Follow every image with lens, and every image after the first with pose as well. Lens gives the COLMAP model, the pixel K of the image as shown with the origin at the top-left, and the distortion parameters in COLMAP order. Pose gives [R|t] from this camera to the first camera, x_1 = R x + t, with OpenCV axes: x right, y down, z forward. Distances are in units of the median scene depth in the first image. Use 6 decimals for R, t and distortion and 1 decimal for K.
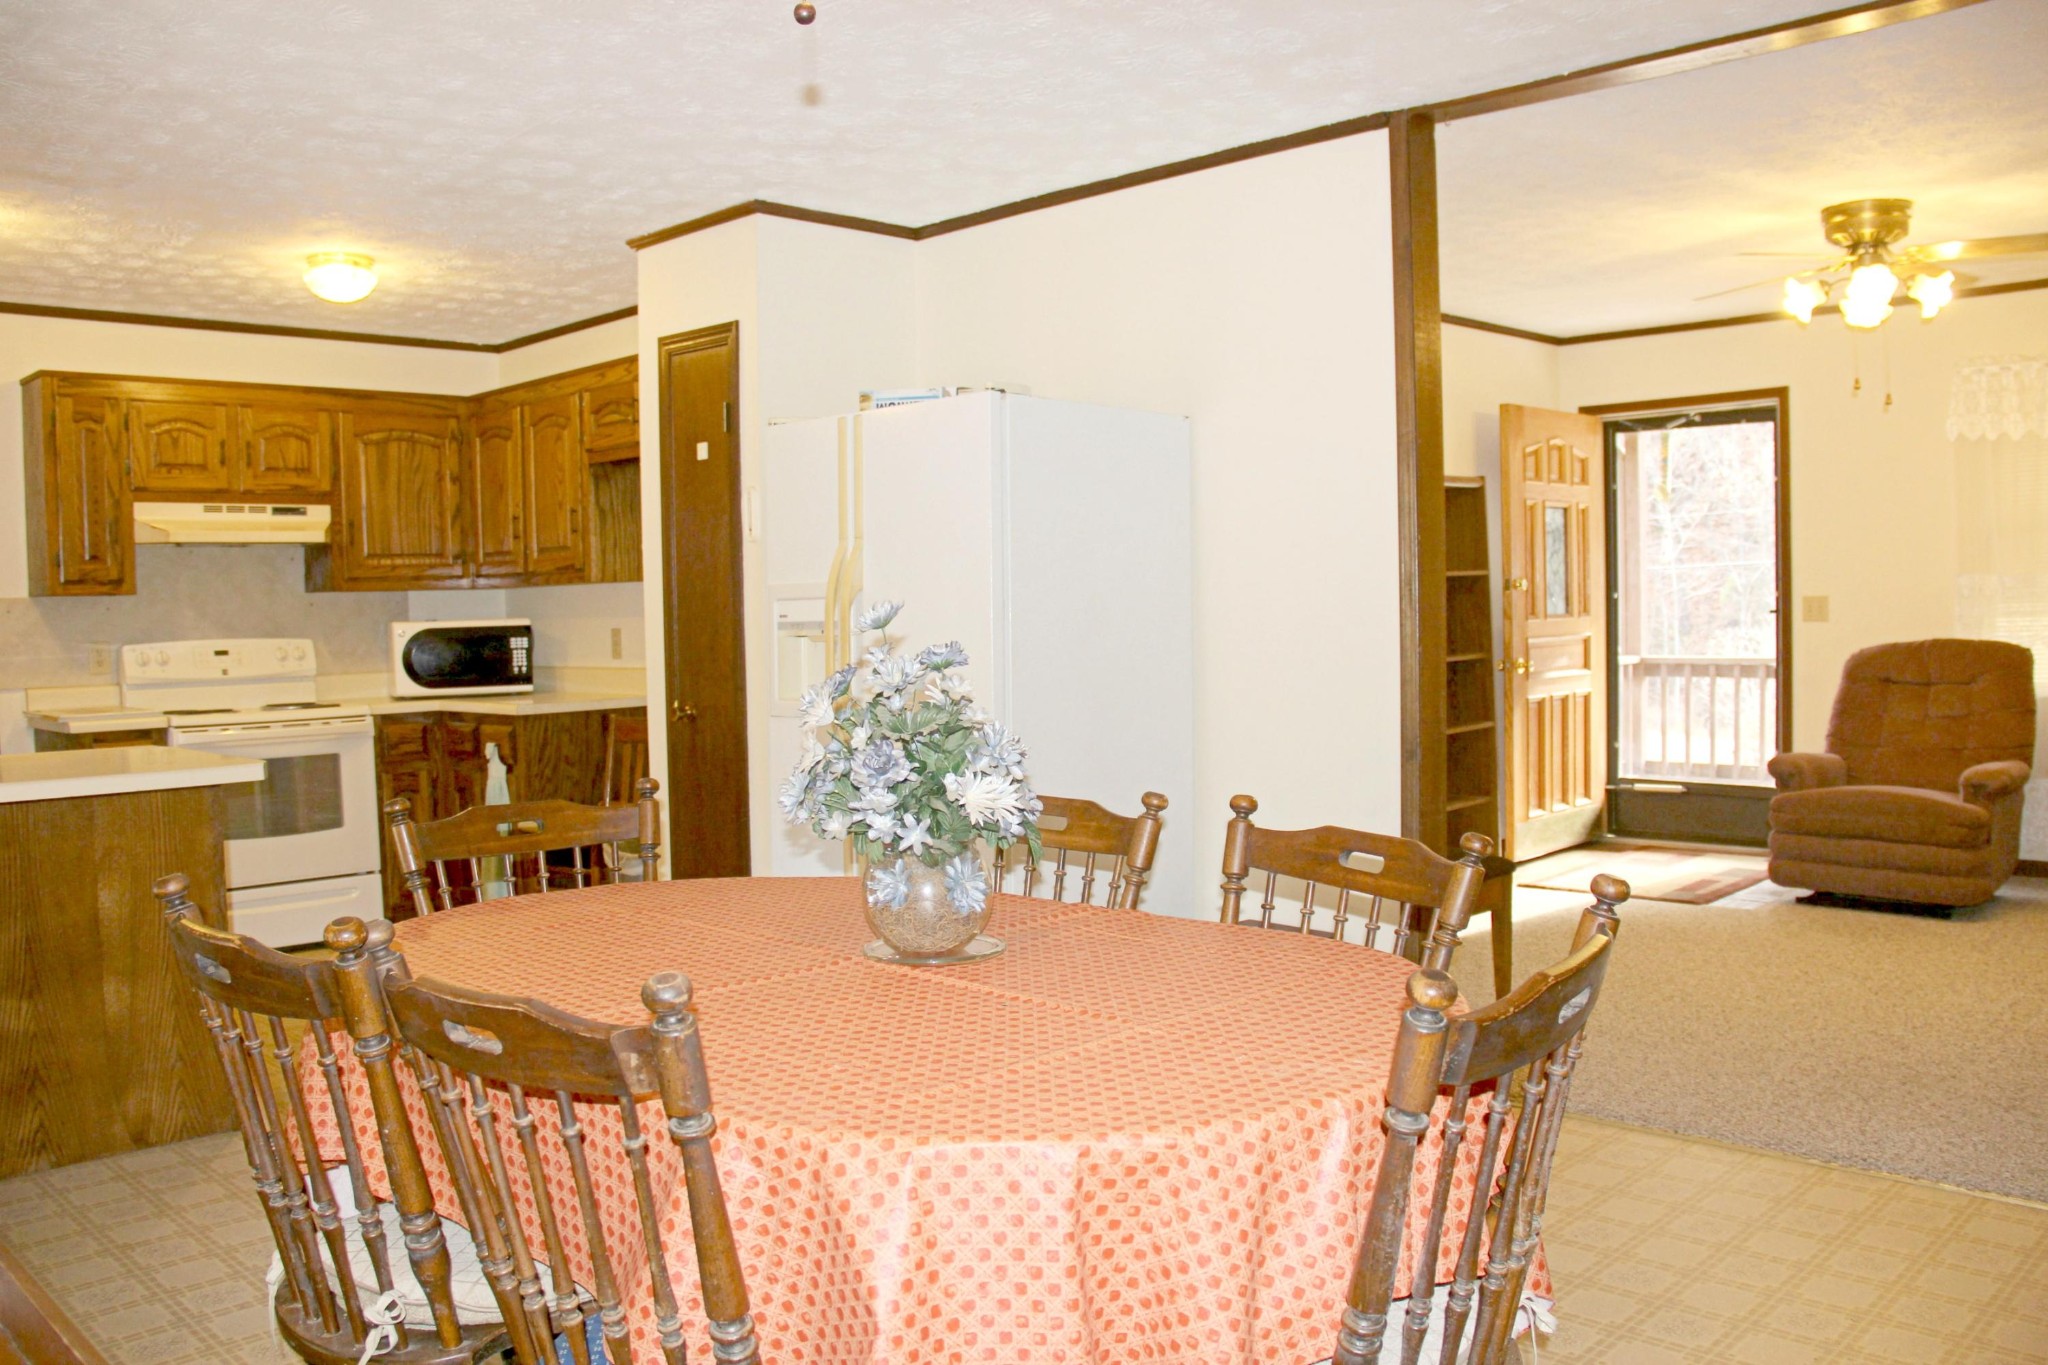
lens RADIAL K [[1687.7, 0, 1024.0], [0, 1687.7, 682.5], [0, 0, 1]] dist [-0.176396, 0.148991]
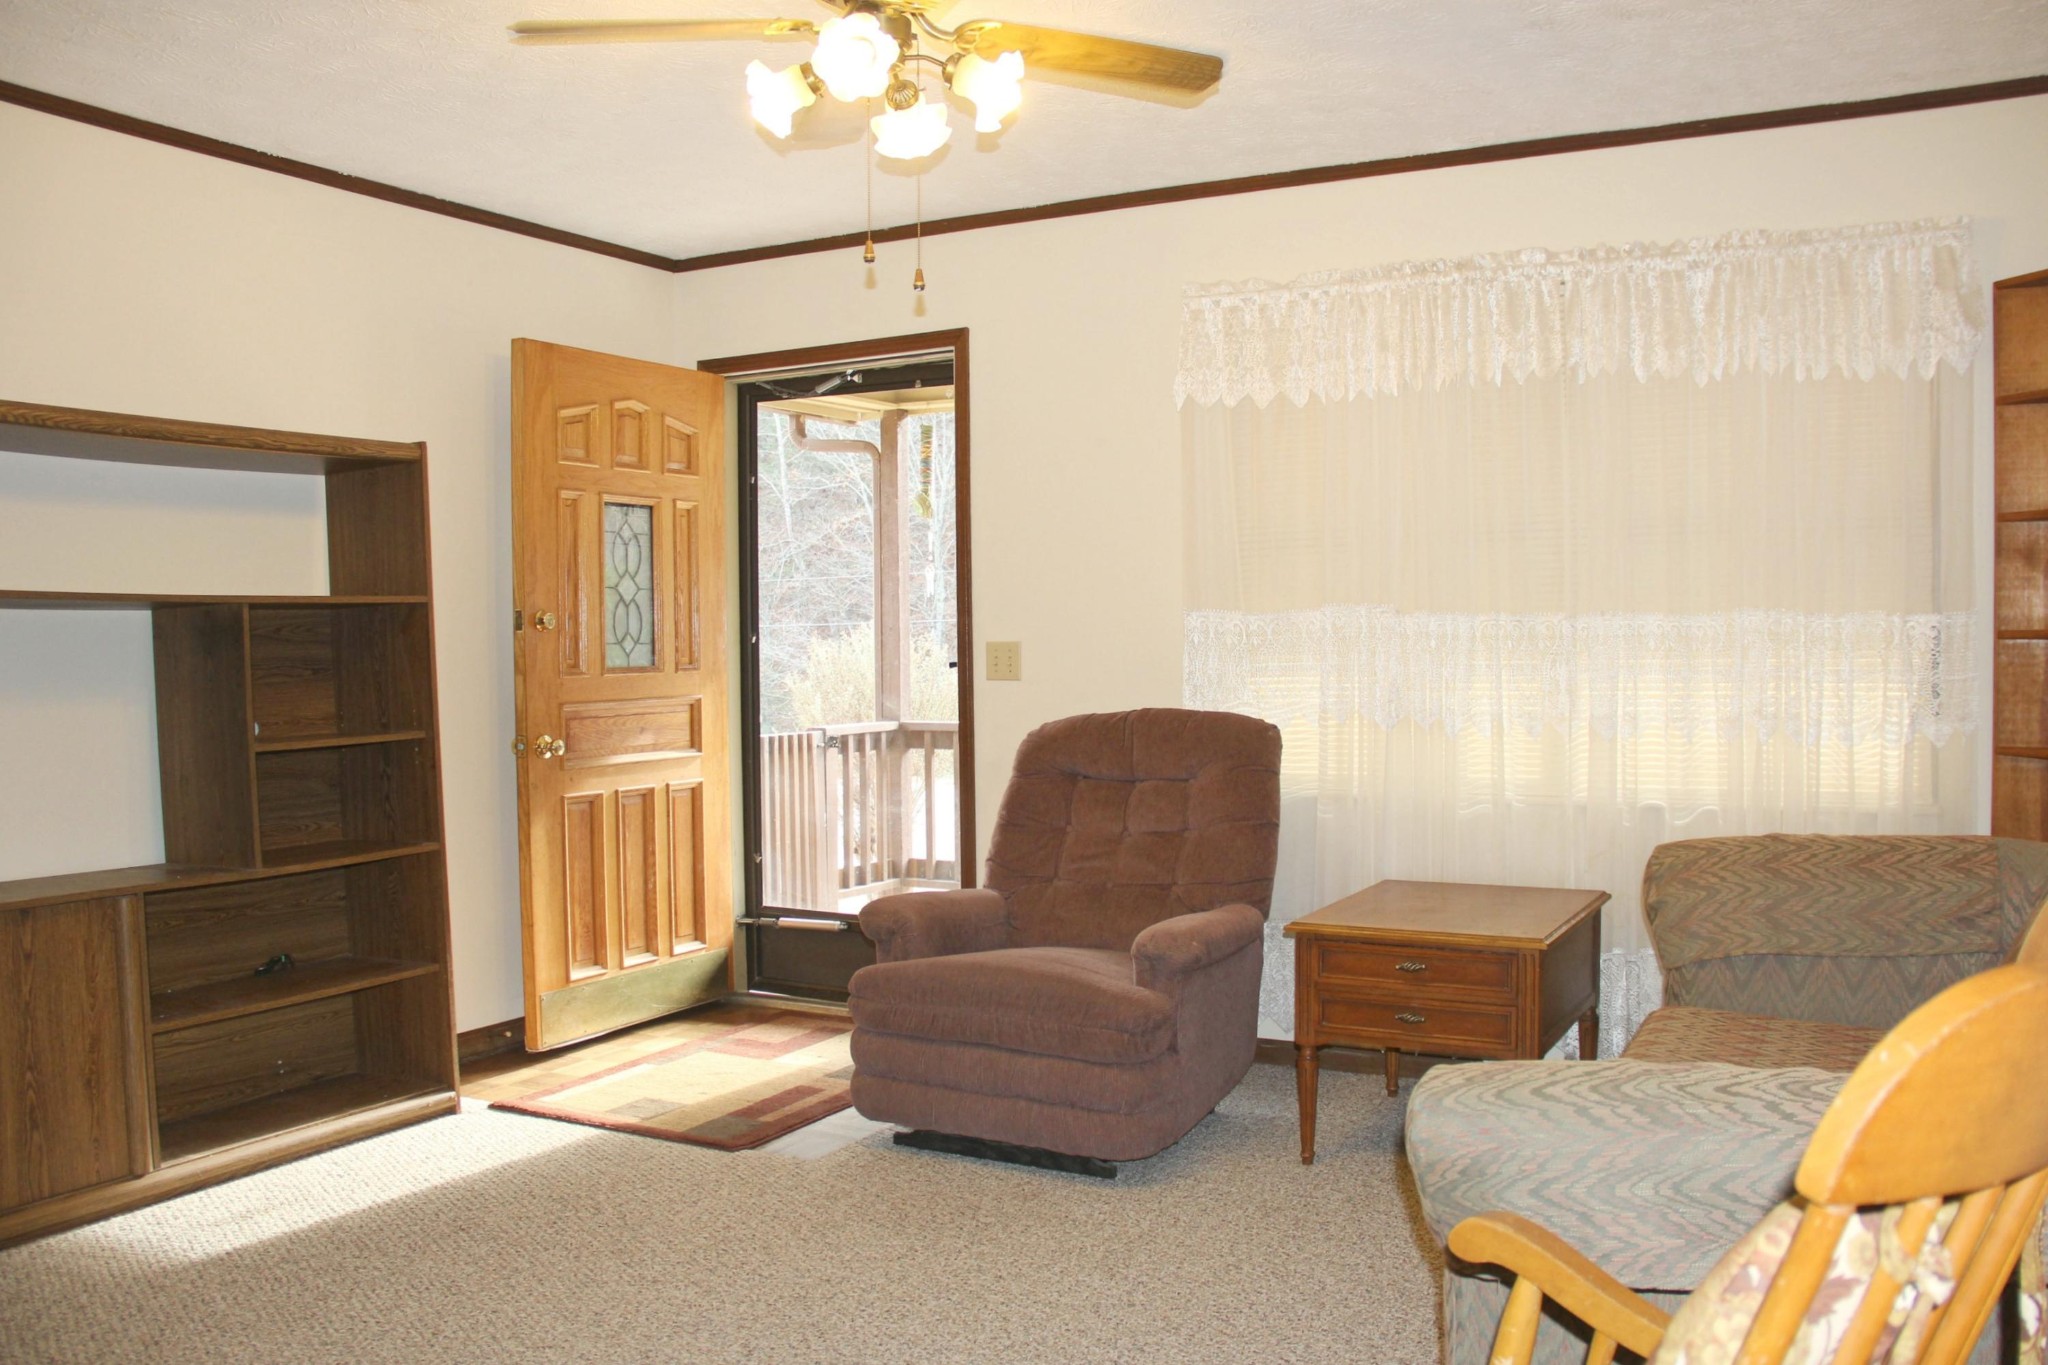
lens RADIAL K [[1687.7, 0, 1024.0], [0, 1687.7, 682.5], [0, 0, 1]] dist [-0.176396, 0.148991]
pose [[0.964461, 0.007708, 0.264115, 0.310412], [-0.000426, 0.999618, -0.027620, -0.017568], [-0.264227, 0.026526, 0.964096, 0.333904]]
